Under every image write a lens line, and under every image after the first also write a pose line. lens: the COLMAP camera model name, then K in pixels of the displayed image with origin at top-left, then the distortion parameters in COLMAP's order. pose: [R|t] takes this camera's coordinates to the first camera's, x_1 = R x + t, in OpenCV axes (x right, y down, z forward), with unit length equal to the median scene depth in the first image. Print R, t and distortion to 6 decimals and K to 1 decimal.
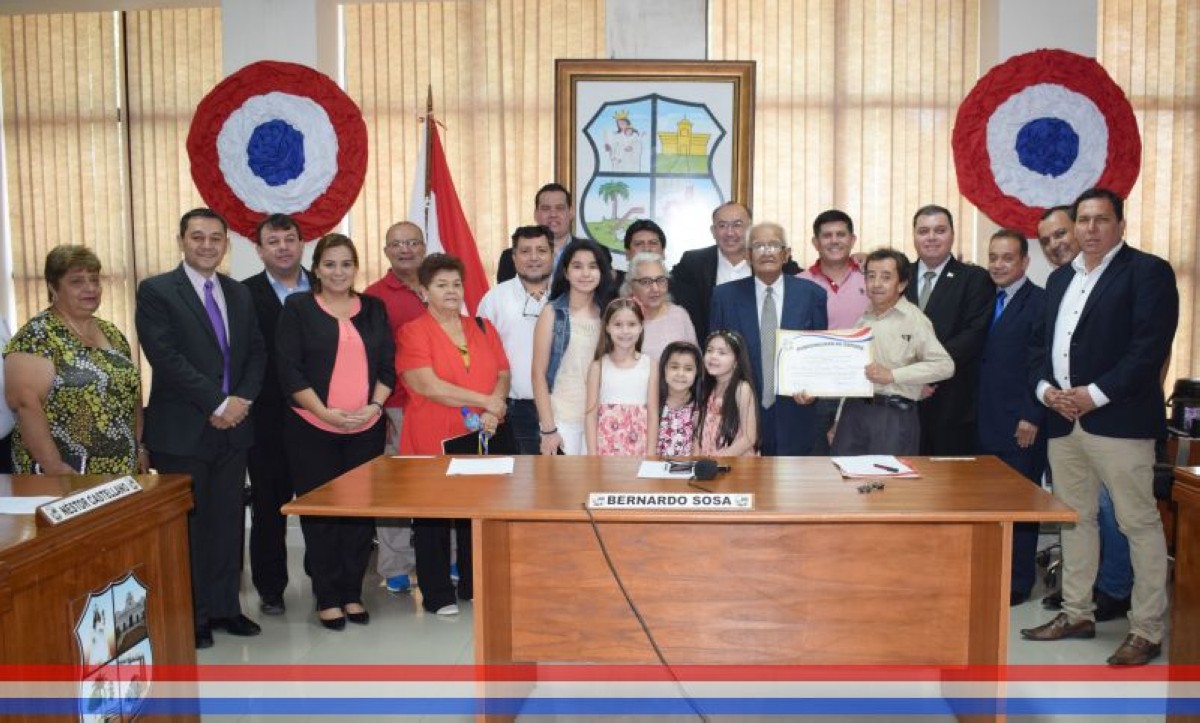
lens RADIAL K [[1234.0, 0, 659.2], [0, 1234.0, 427.5], [0, 0, 1]] dist [-0.075233, 0.000000]
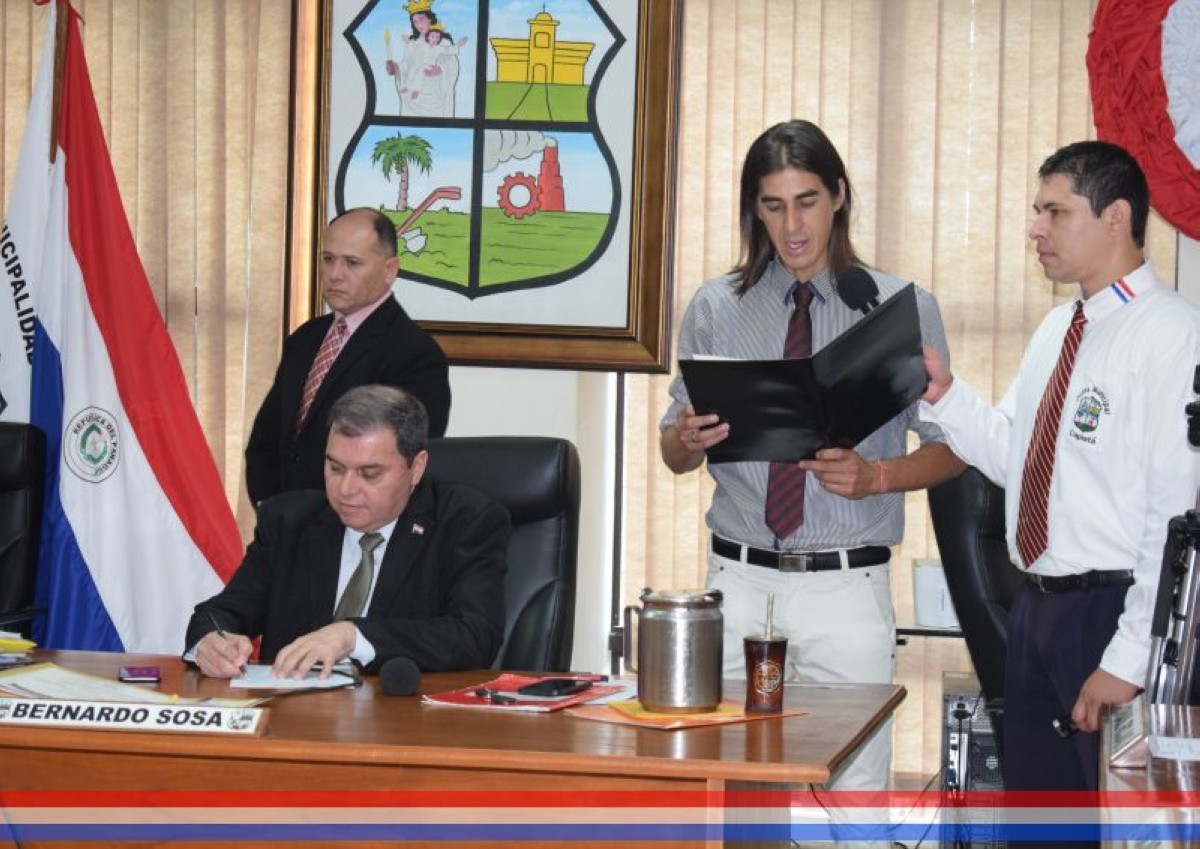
lens RADIAL K [[2995.5, 0, 588.6], [0, 2995.5, 400.9], [0, 0, 1]] dist [0.096974, 0.000000]
pose [[0.986135, 0.026829, -0.163762, 0.238671], [-0.043115, 0.994378, -0.096715, 0.022019], [0.160247, 0.102435, 0.981747, -0.172694]]
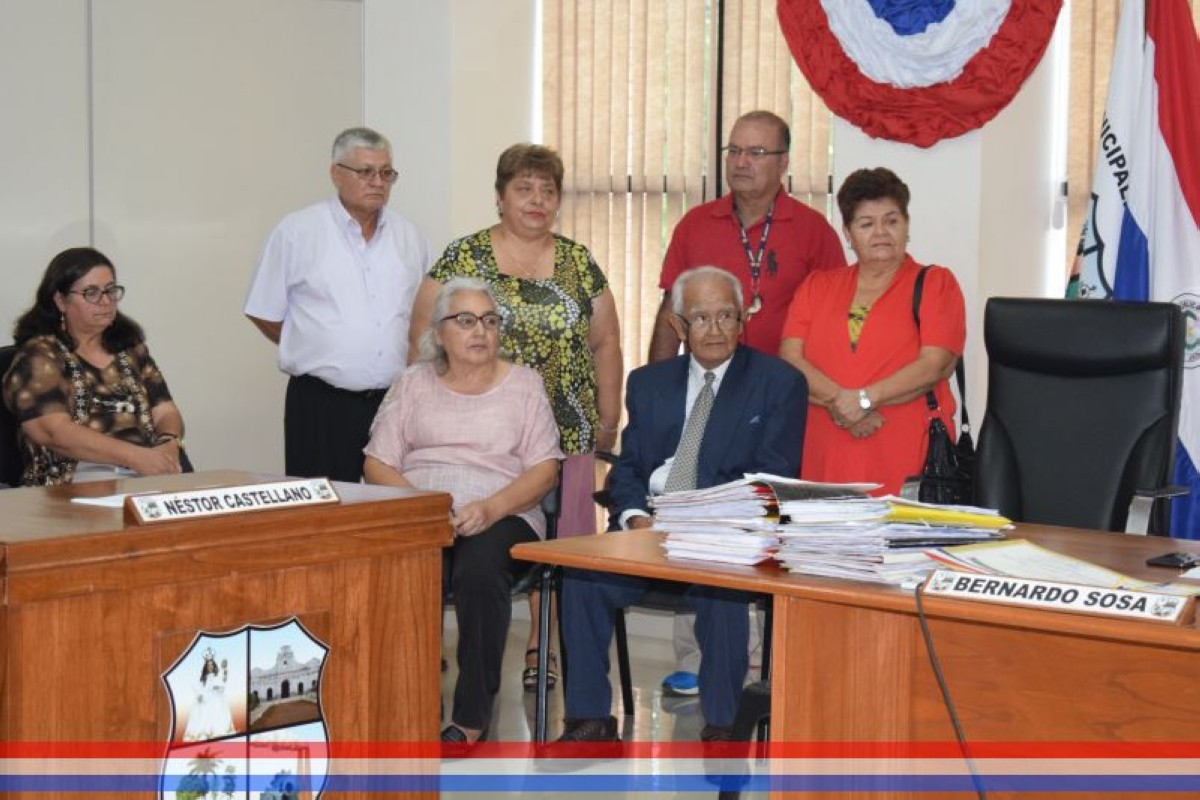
lens RADIAL K [[2792.1, 0, 580.3], [0, 2792.1, 399.3], [0, 0, 1]] dist [0.087755, 0.000000]
pose [[0.805712, 0.058172, -0.589444, 0.322112], [-0.090966, 0.995512, -0.026096, 0.012666], [0.585280, 0.074645, 0.807388, -0.096453]]
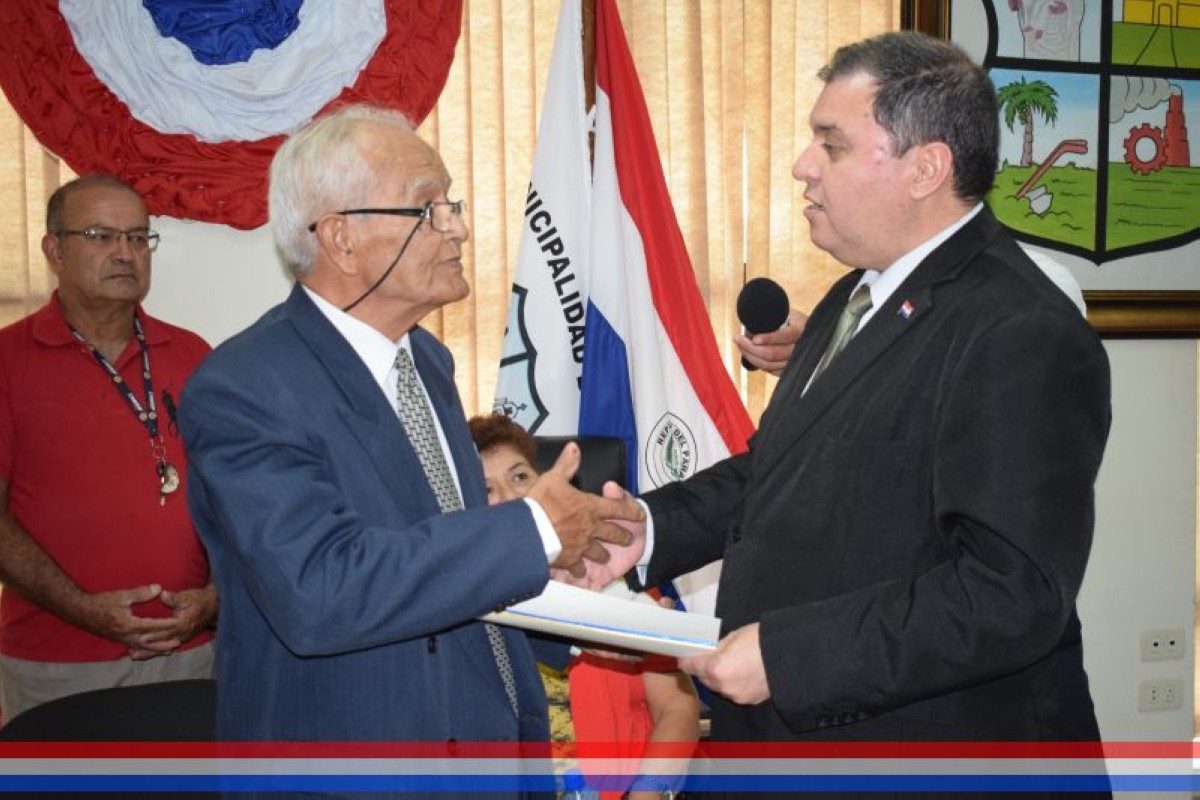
lens RADIAL K [[1543.8, 0, 612.5], [0, 1543.8, 391.2], [0, 0, 1]] dist [-0.043062, 0.000000]
pose [[0.960932, -0.029224, 0.275236, -0.331212], [0.047171, 0.997154, -0.058814, -0.063504], [-0.272734, 0.069499, 0.959576, 0.518161]]
